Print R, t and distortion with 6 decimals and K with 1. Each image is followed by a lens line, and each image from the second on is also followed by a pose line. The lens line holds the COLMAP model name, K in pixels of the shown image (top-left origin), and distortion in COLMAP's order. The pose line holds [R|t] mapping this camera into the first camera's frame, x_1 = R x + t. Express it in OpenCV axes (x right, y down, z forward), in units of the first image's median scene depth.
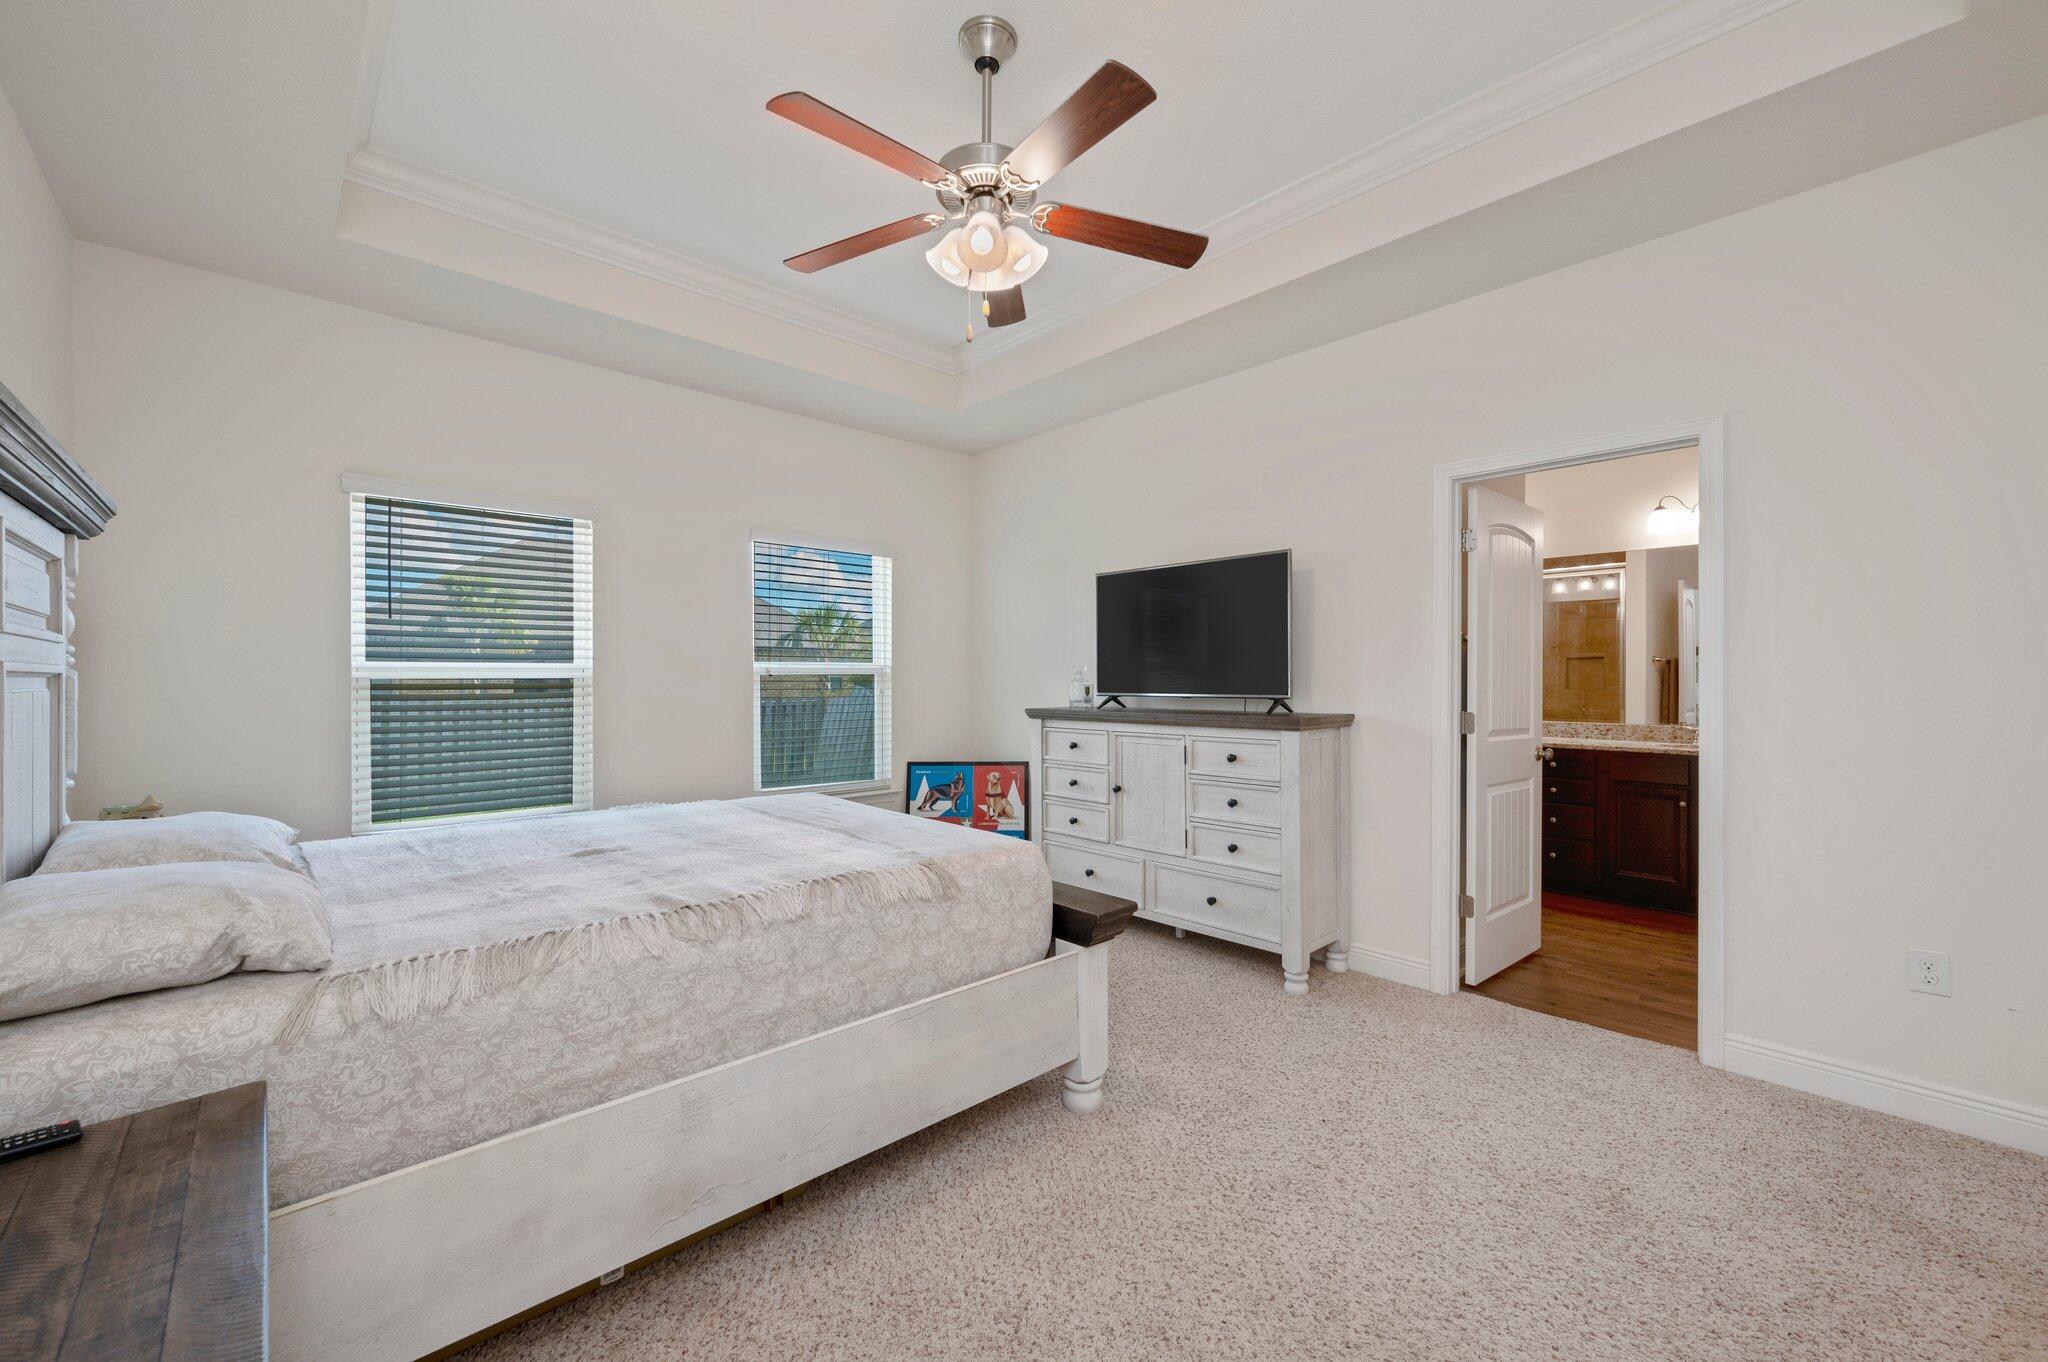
lens RADIAL K [[812.4, 0, 1024.0], [0, 812.4, 681.0], [0, 0, 1]] dist [0.001960, 0.000546]
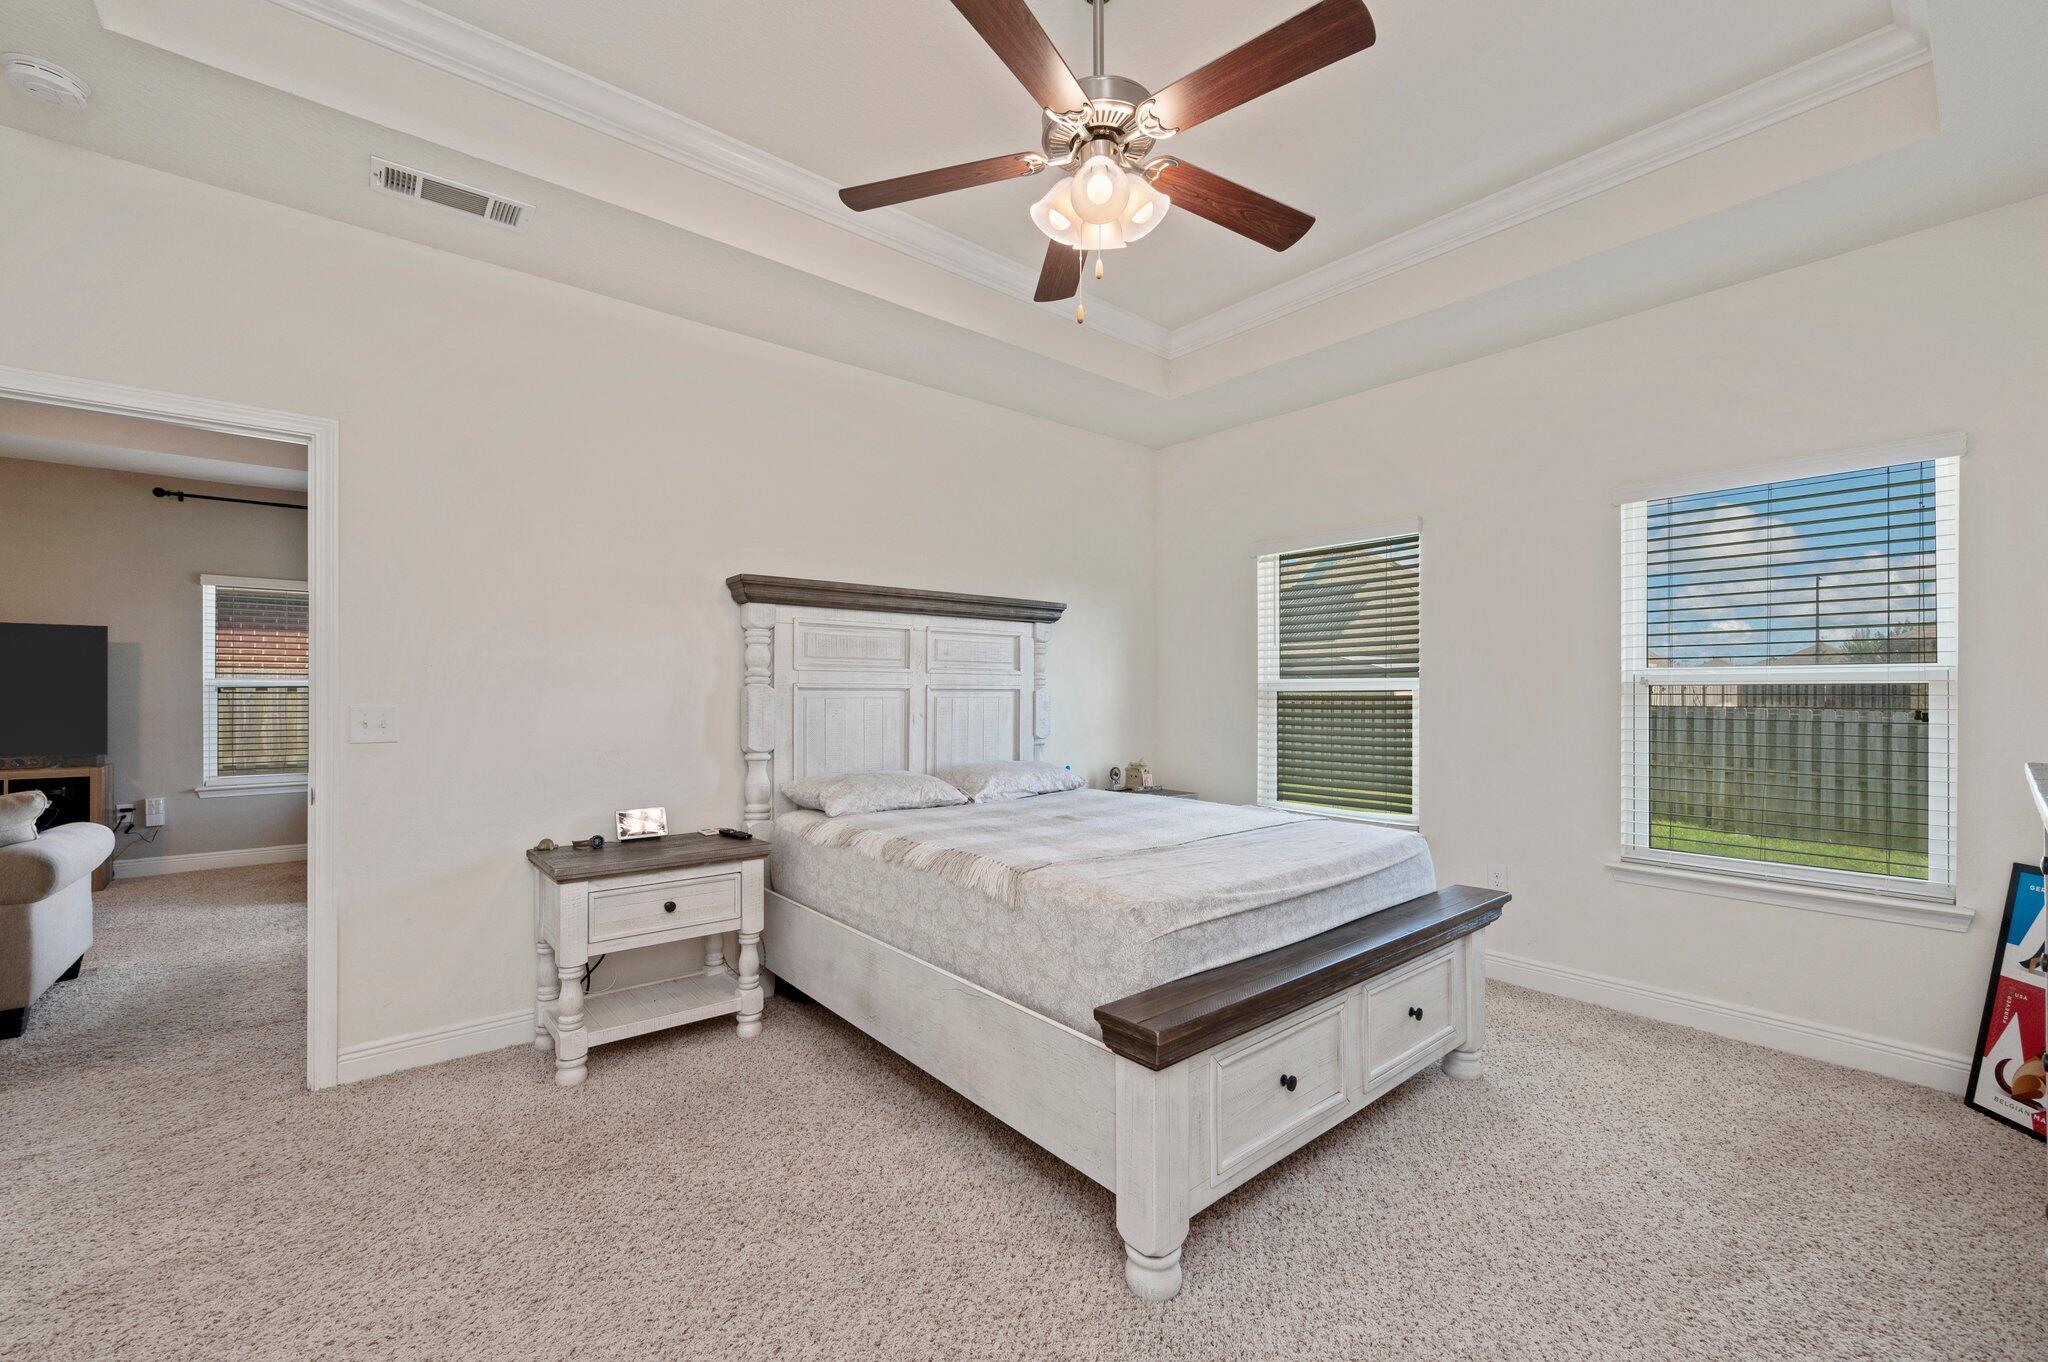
lens RADIAL K [[812.4, 0, 1024.0], [0, 812.4, 681.0], [0, 0, 1]] dist [0.001960, 0.000546]
pose [[-0.042110, -0.014621, -0.999006, 0.561579], [-0.003808, 0.999888, -0.014473, 0.000392], [0.999106, 0.003194, -0.042161, 0.647133]]
